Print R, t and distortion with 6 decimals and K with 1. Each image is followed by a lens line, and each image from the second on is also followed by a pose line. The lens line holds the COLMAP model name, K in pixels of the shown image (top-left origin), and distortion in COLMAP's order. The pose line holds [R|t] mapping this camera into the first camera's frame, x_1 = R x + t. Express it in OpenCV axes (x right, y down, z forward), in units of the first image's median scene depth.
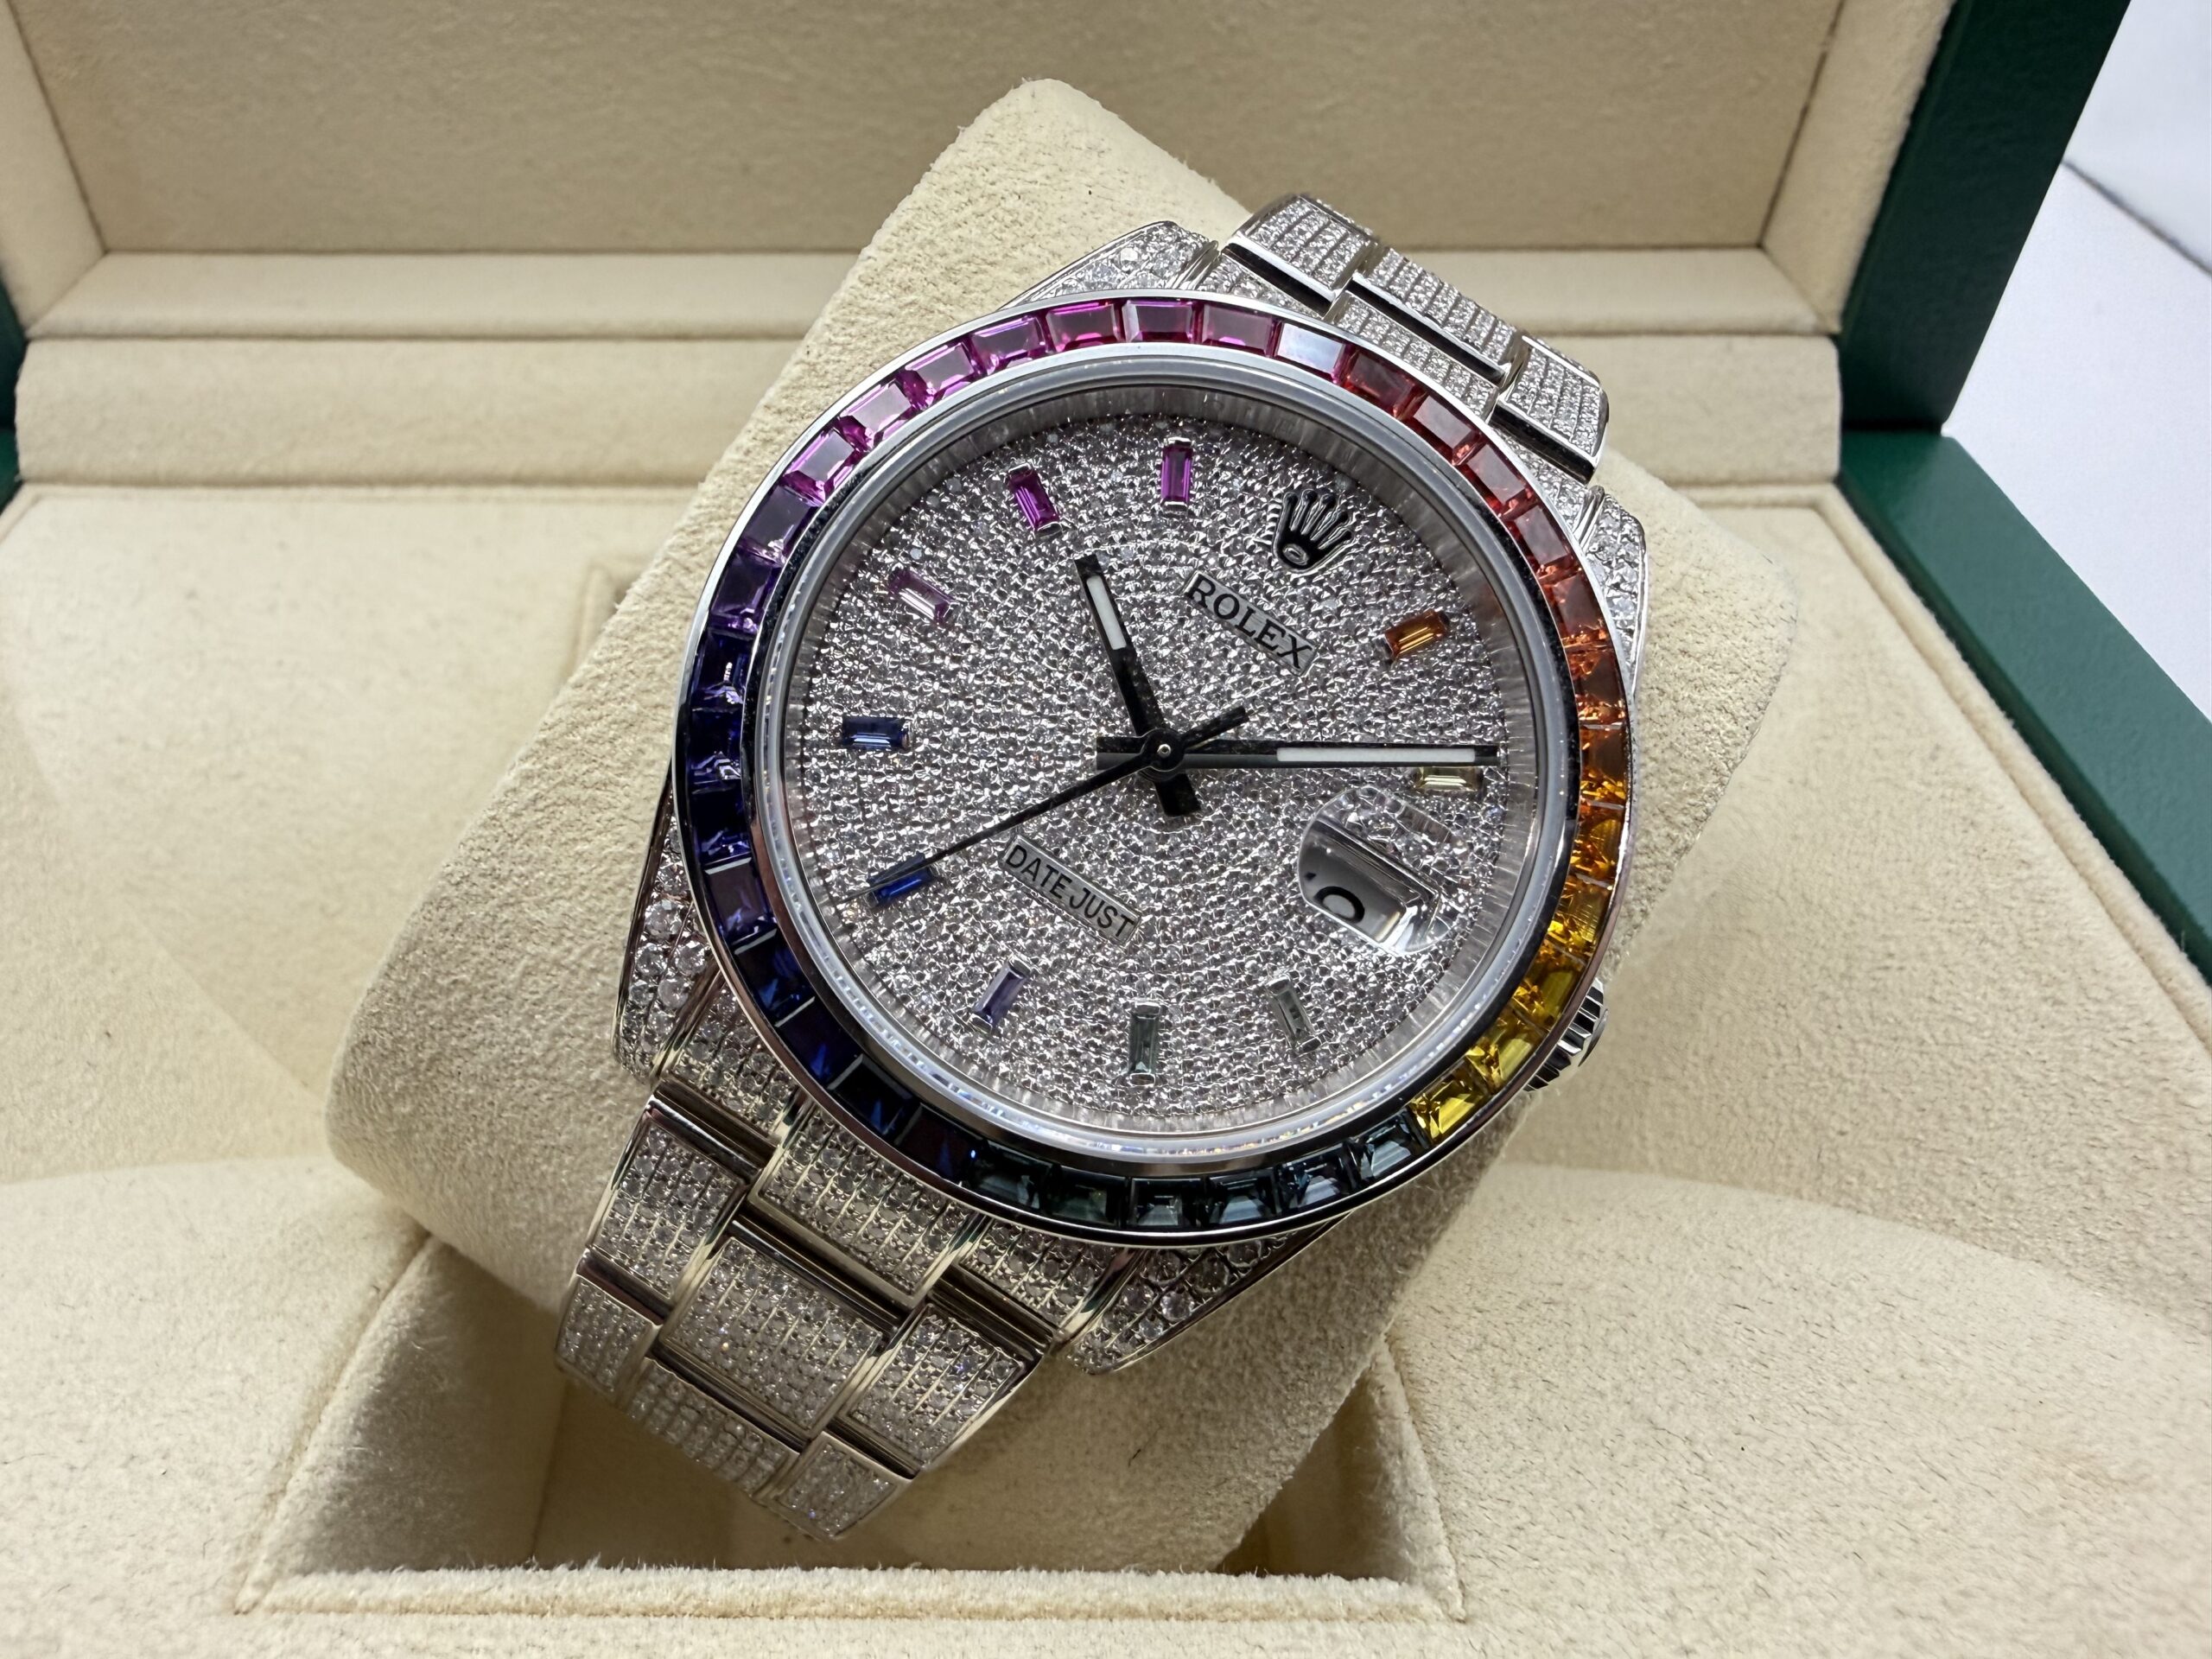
lens RADIAL K [[1629.2, 0, 988.3], [0, 1629.2, 829.6], [0, 0, 1]] dist [0.001023, -0.000197]
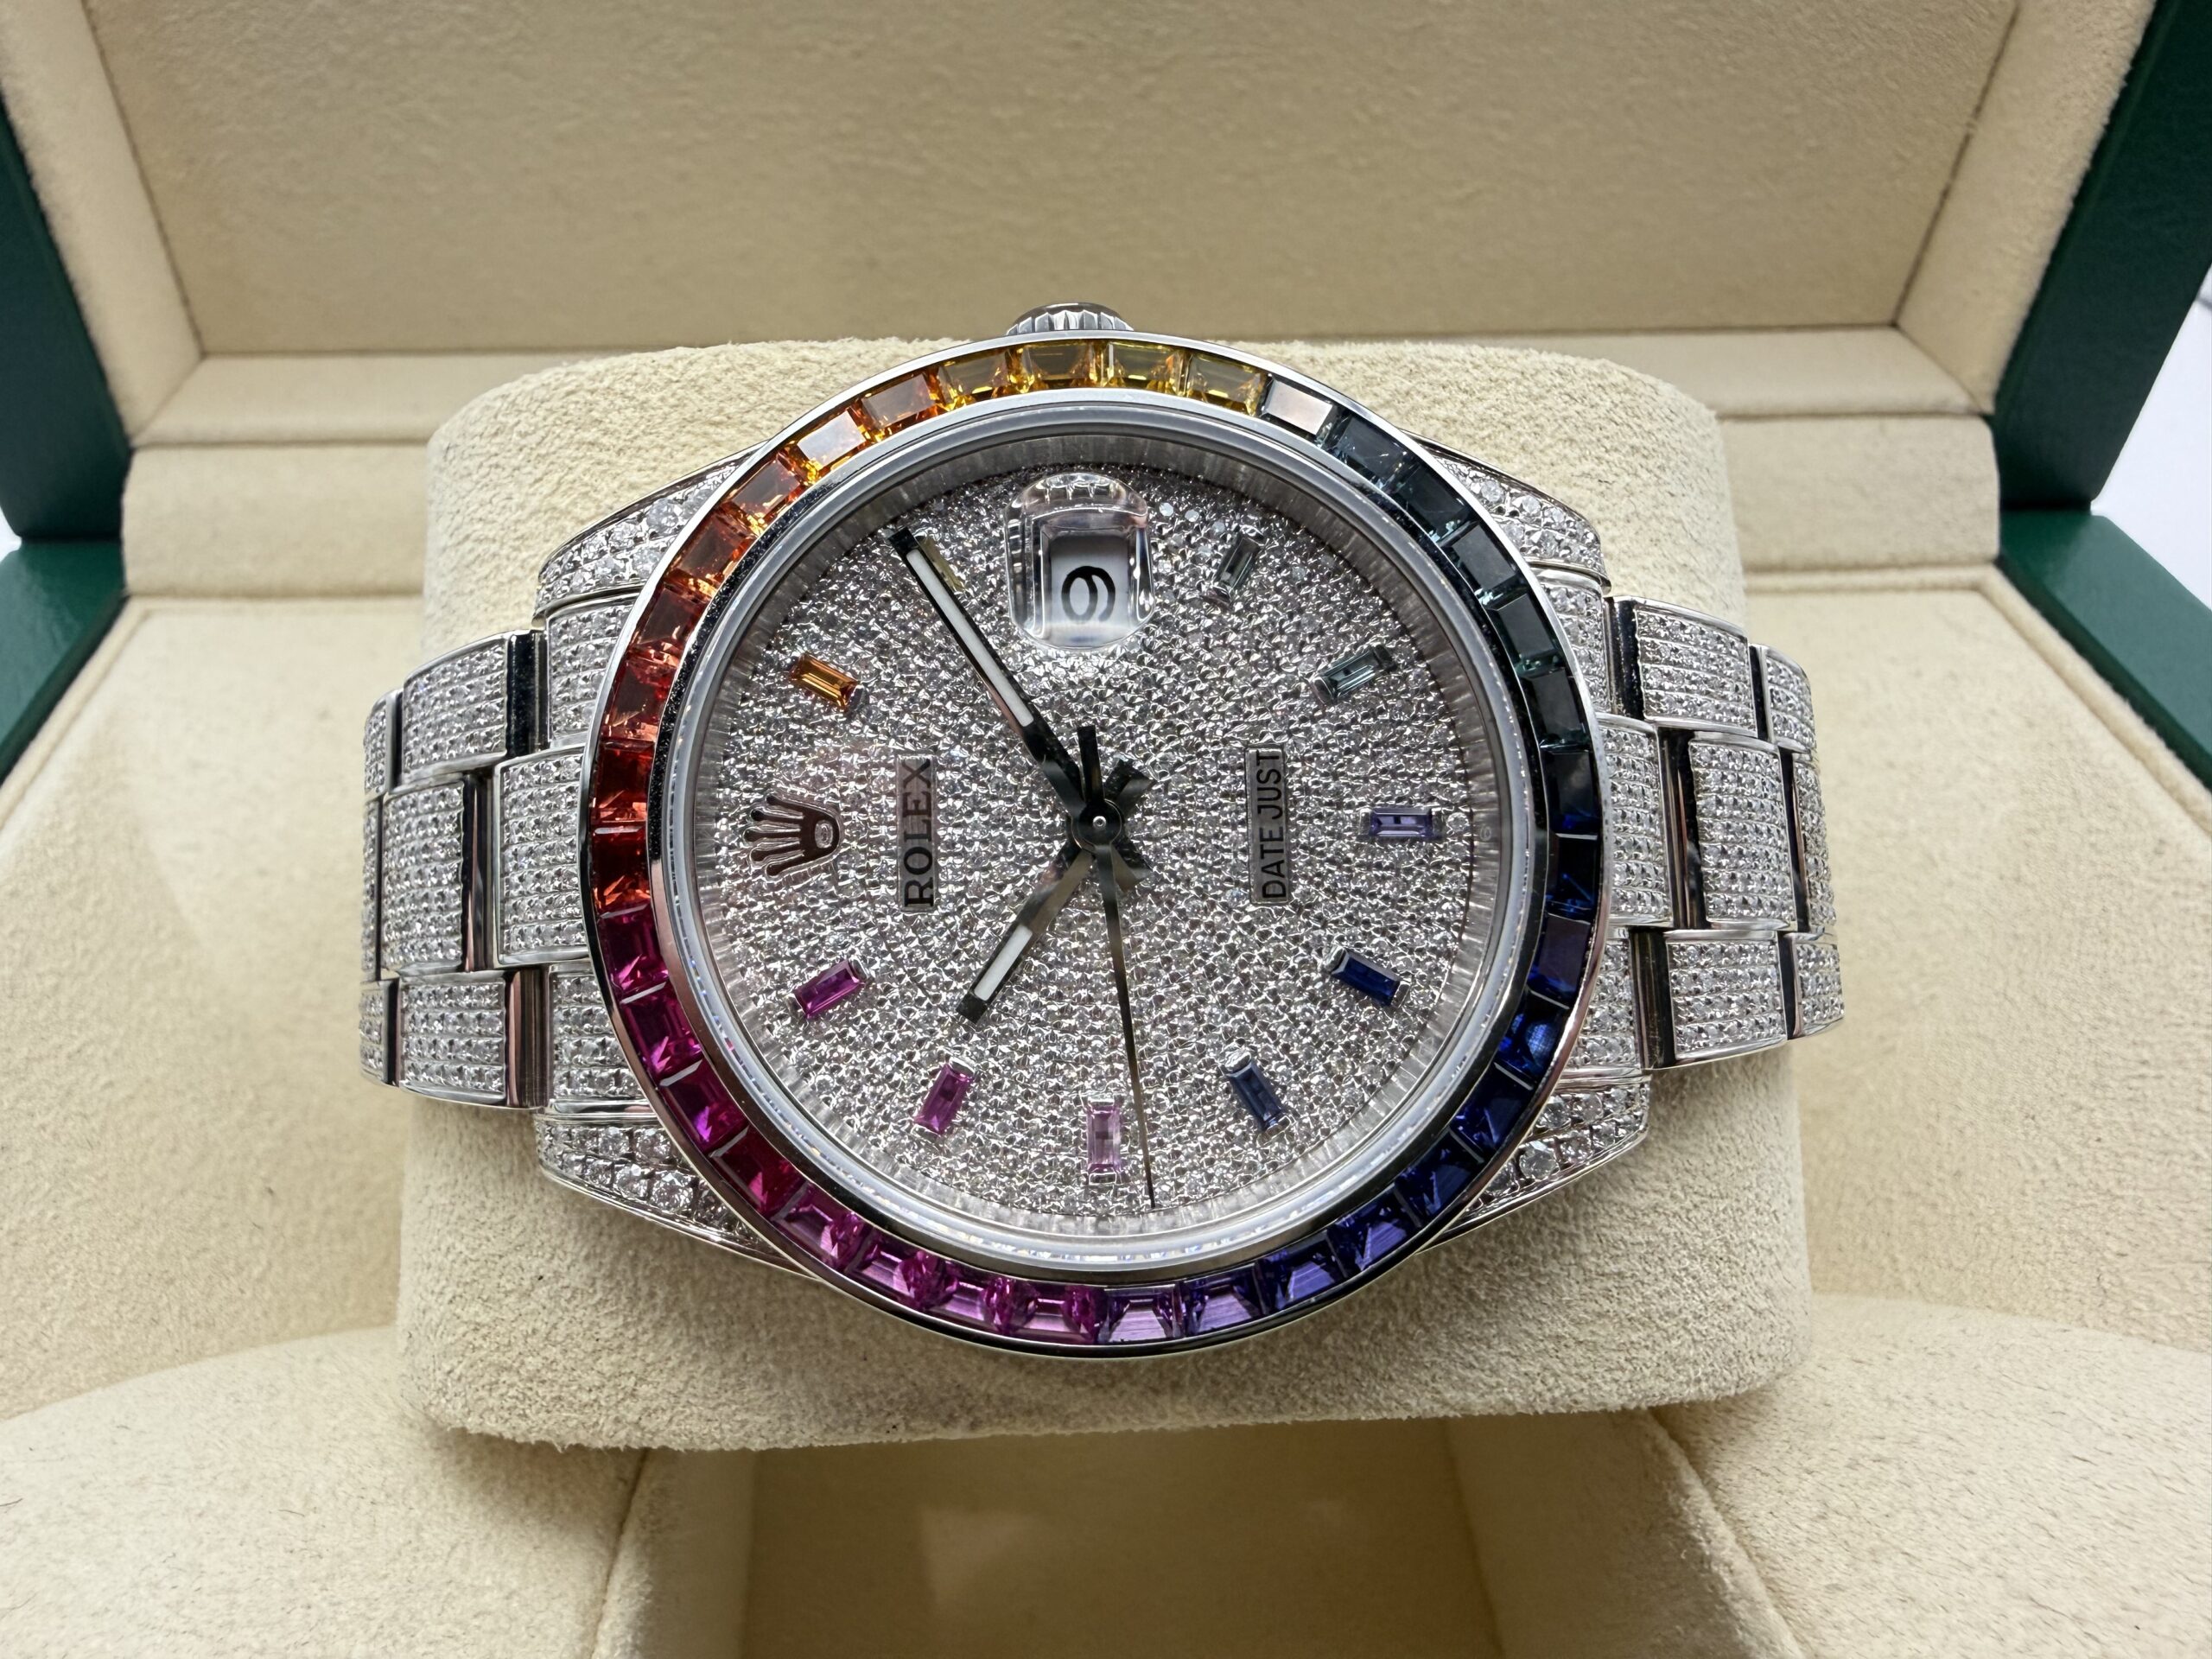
lens RADIAL K [[1638.4, 0, 987.5], [0, 1638.4, 827.2], [0, 0, 1]] dist [-0.000767, 0.004997]
pose [[0.999507, -0.021633, 0.022776, -0.135985], [0.022441, 0.999104, -0.035882, -0.038902], [-0.021980, 0.036375, 0.999096, 0.037661]]
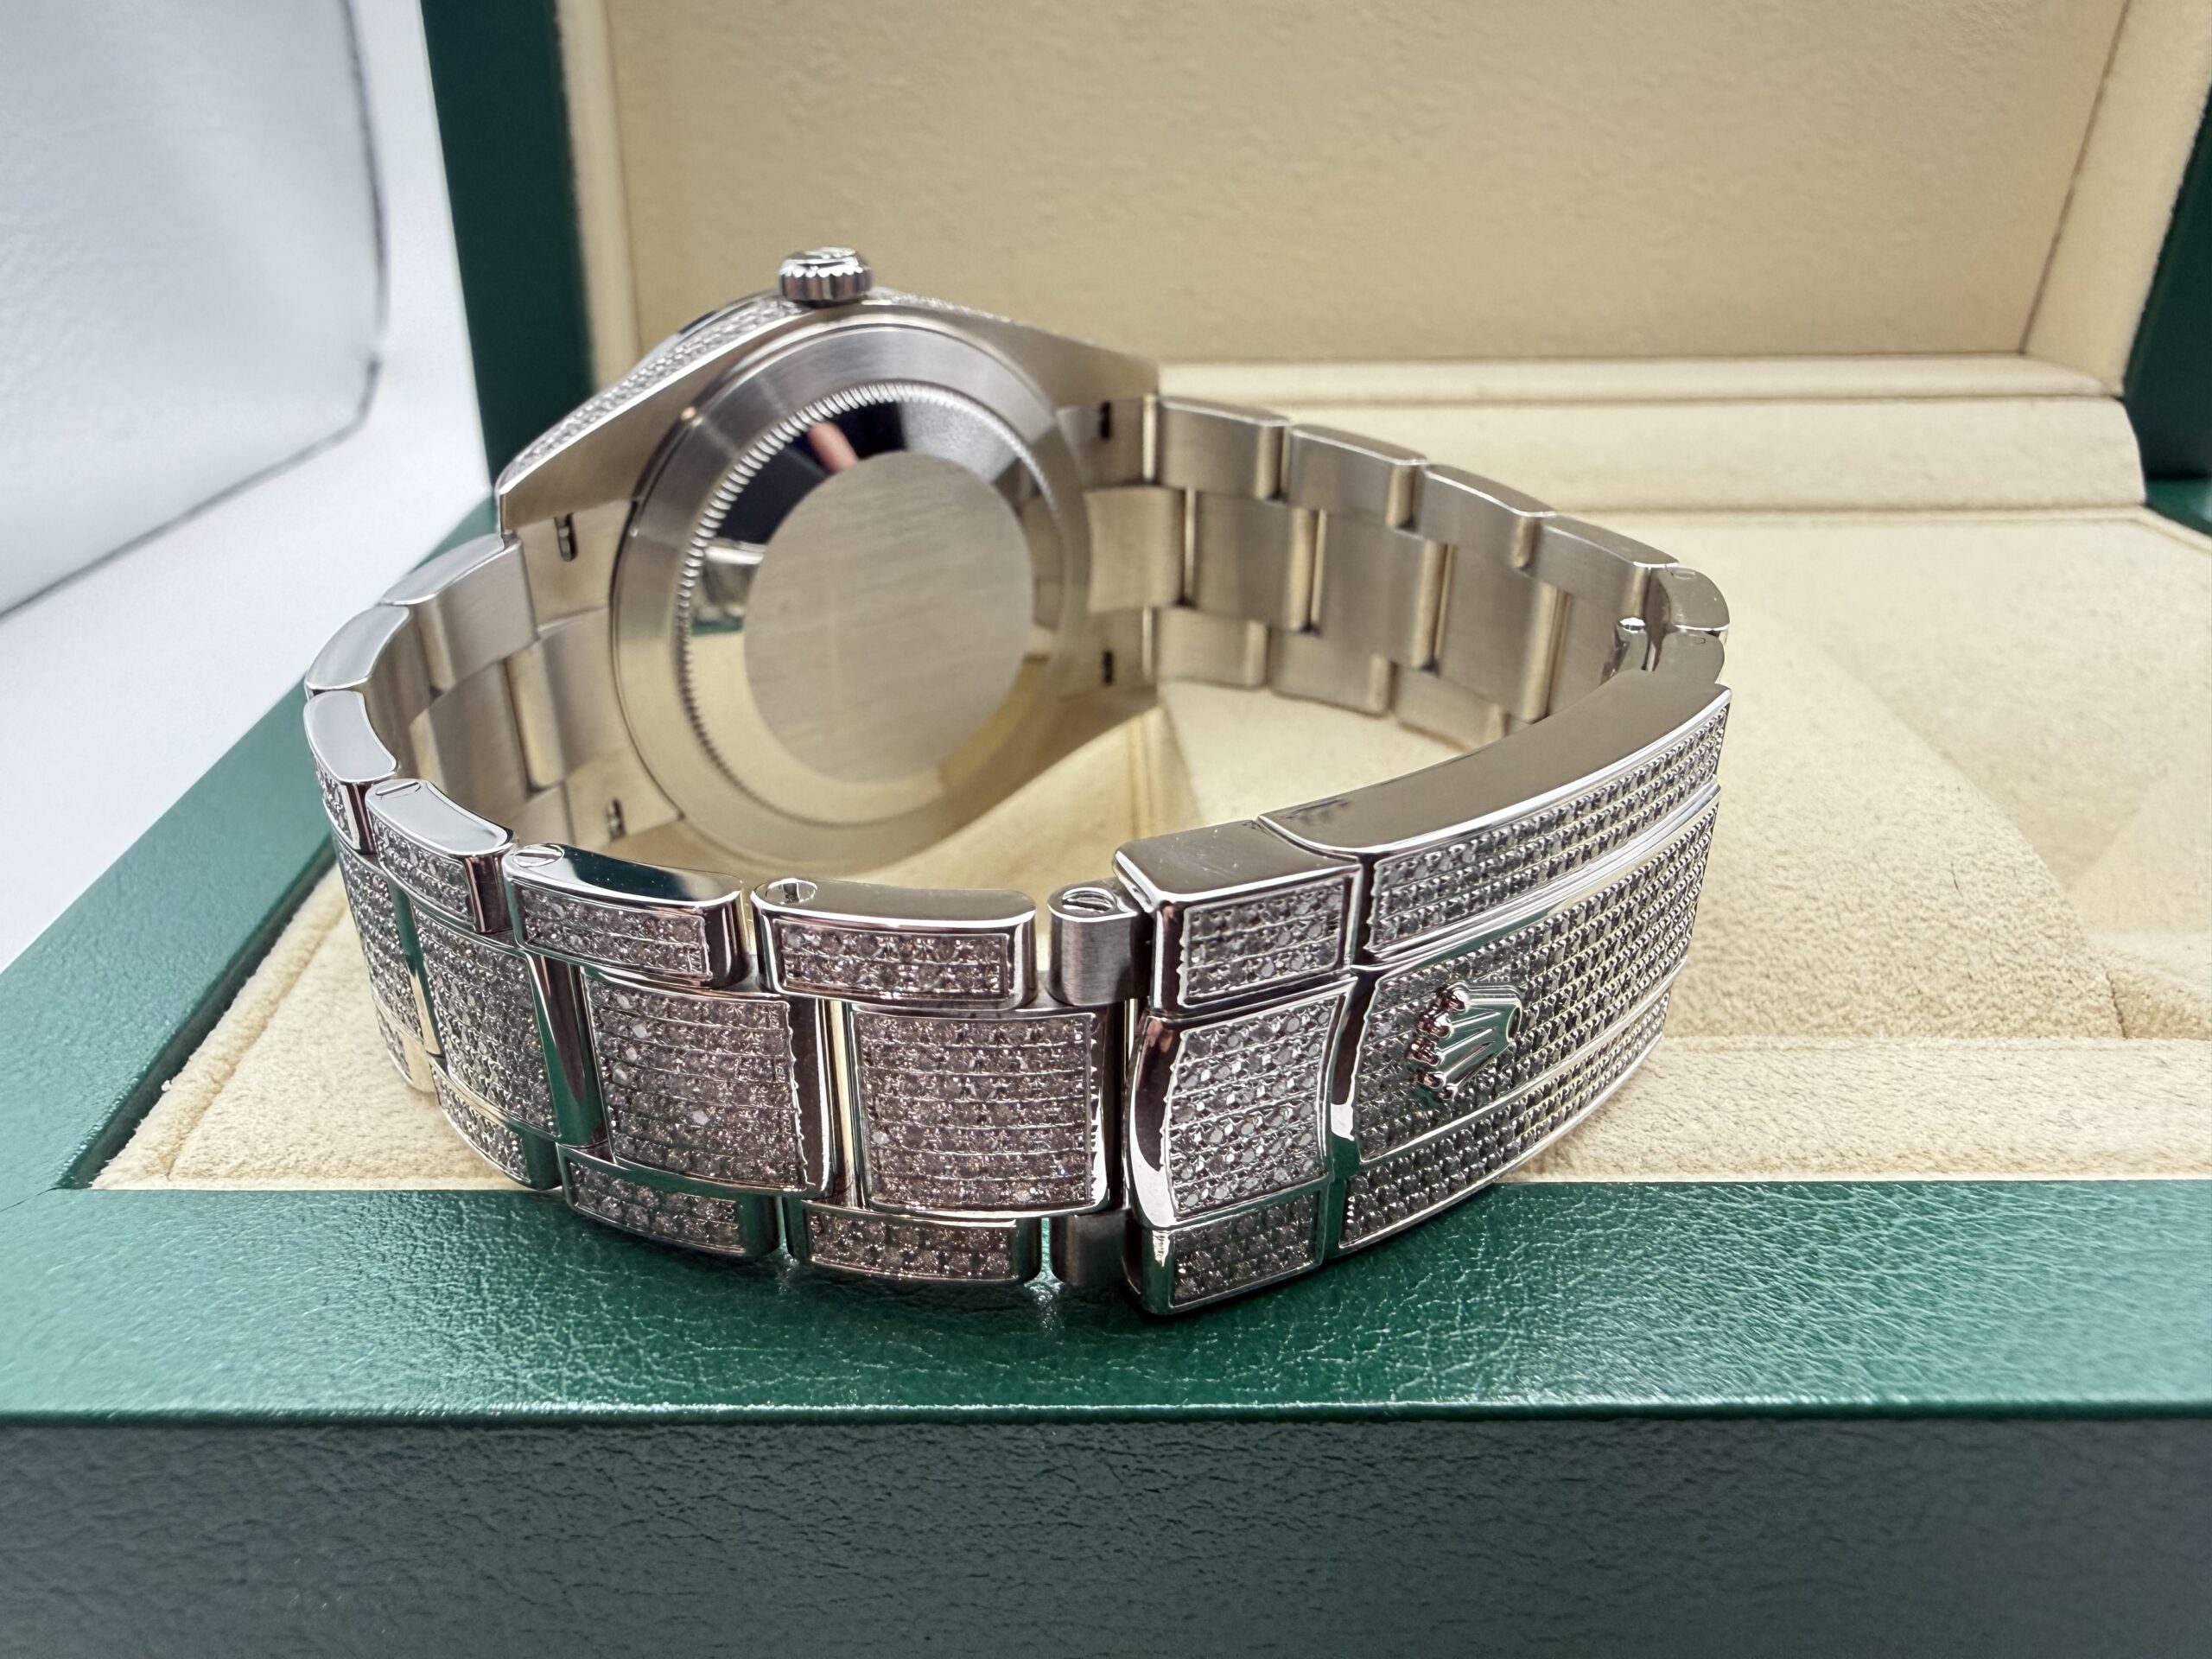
lens RADIAL K [[1632.0, 0, 982.3], [0, 1632.0, 847.9], [0, 0, 1]] dist [0.005670, 0.003021]
pose [[0.999943, -0.007059, 0.007953, -0.392500], [0.008902, 0.964744, -0.263038, 0.390709], [-0.005816, 0.263094, 0.964753, -0.083044]]
